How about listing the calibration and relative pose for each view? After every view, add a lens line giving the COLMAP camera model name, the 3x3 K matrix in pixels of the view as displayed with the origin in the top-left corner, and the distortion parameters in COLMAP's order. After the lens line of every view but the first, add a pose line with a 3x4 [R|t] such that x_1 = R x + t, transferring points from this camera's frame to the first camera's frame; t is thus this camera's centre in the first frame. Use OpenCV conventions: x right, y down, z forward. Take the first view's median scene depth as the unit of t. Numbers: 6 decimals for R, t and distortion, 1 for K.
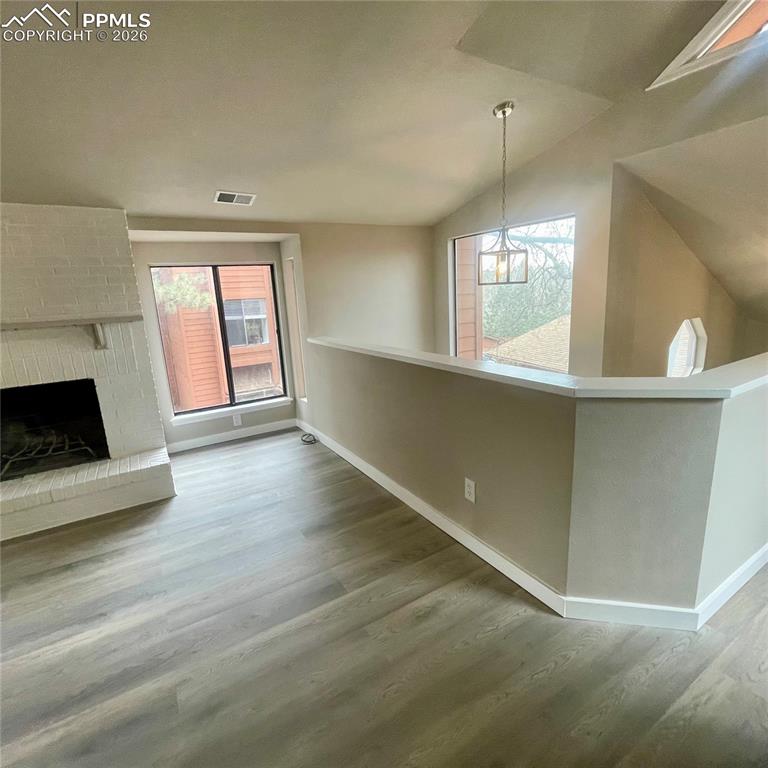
lens RADIAL K [[420.1, 0, 384.0], [0, 420.1, 384.0], [0, 0, 1]] dist [-0.003533, -0.001413]
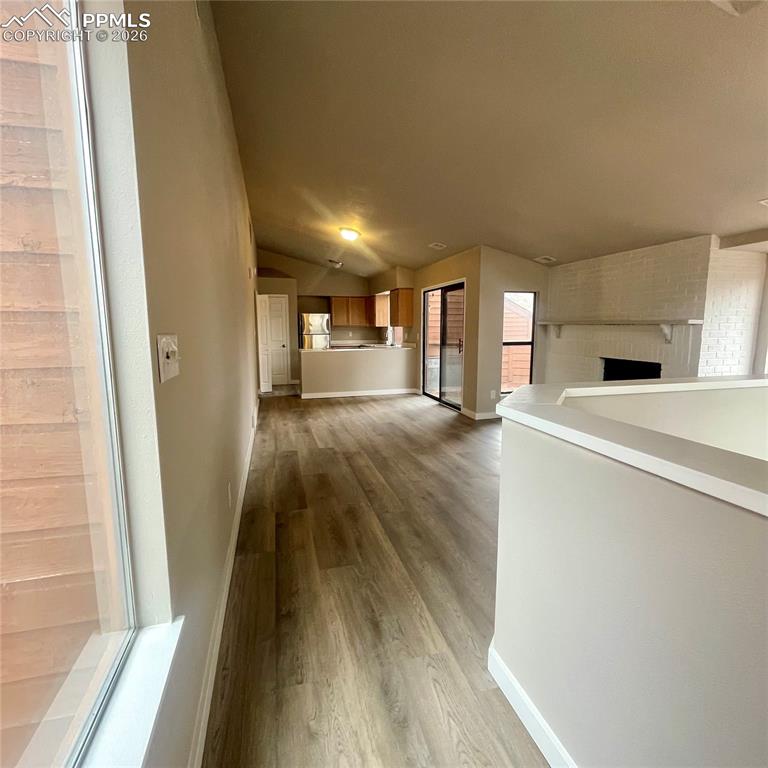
lens RADIAL K [[420.1, 0, 384.0], [0, 420.1, 384.0], [0, 0, 1]] dist [-0.003533, -0.001413]
pose [[-0.287068, 0.189054, -0.939069, 1.723027], [-0.188318, 0.950062, 0.248835, -0.234766], [0.939217, 0.248276, -0.237130, 0.917344]]
